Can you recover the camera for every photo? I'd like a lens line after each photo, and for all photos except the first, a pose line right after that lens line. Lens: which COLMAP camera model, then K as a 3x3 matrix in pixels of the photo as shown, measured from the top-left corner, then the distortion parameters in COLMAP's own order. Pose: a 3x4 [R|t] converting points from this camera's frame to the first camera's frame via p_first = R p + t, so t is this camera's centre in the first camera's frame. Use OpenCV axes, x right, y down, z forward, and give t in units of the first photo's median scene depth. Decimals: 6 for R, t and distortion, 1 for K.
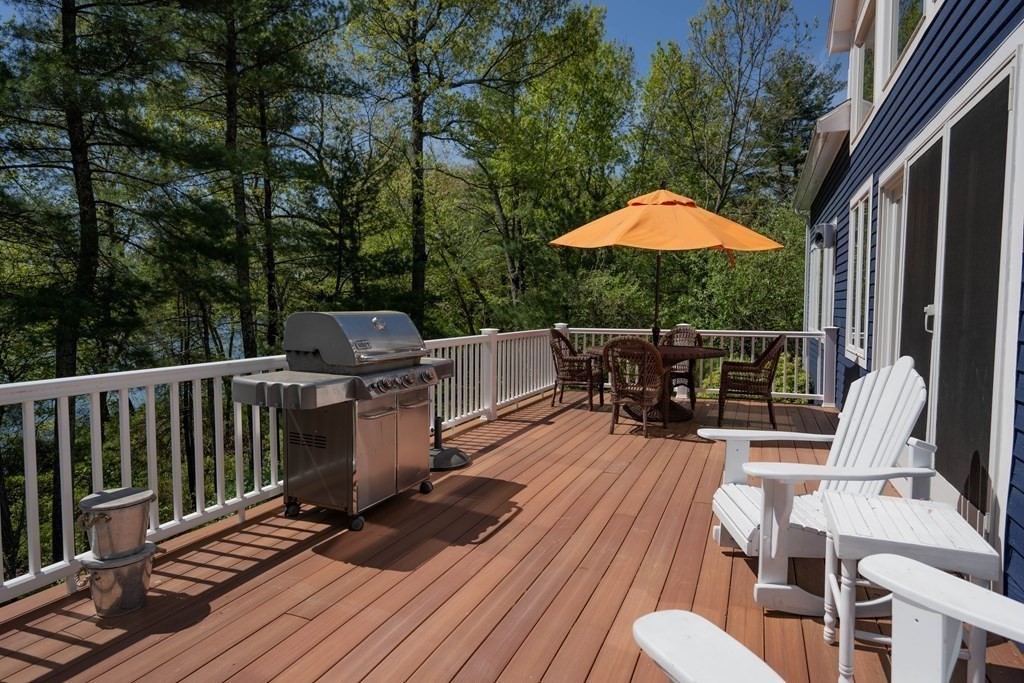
lens RADIAL K [[569.1, 0, 512.1], [0, 569.1, 339.9], [0, 0, 1]] dist [0.002882, 0.000555]
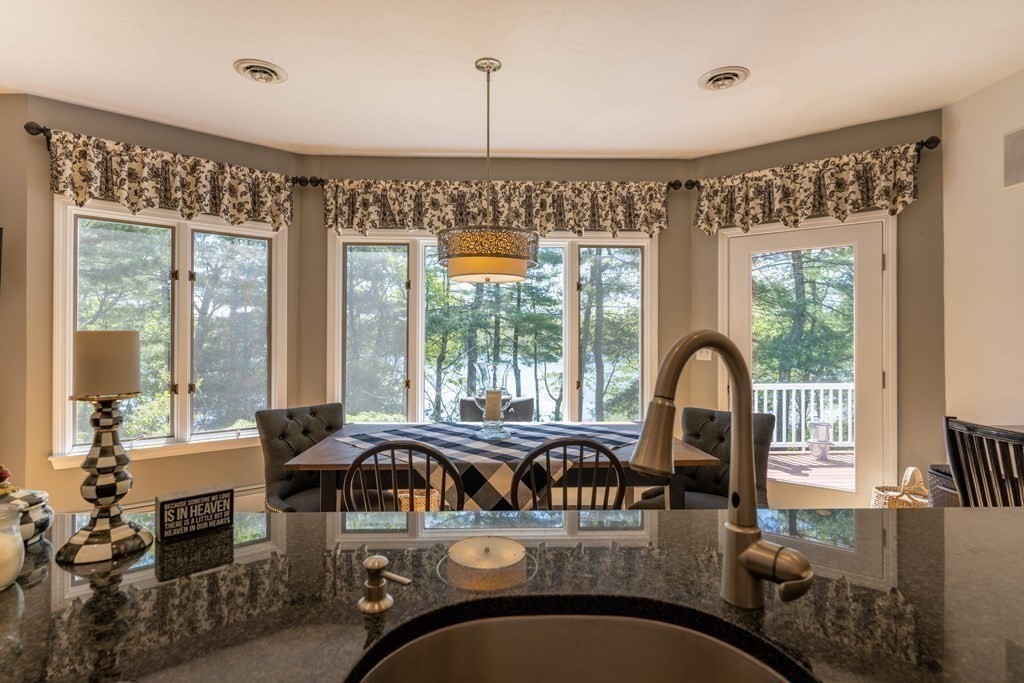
lens RADIAL K [[508.0, 0, 510.6], [0, 508.0, 336.4], [0, 0, 1]] dist [0.000099, -0.001303]
pose [[0.417190, -0.003646, -0.908812, 0.212116], [-0.055988, 0.997989, -0.029705, -0.003745], [0.907093, 0.063275, 0.416147, -0.323132]]
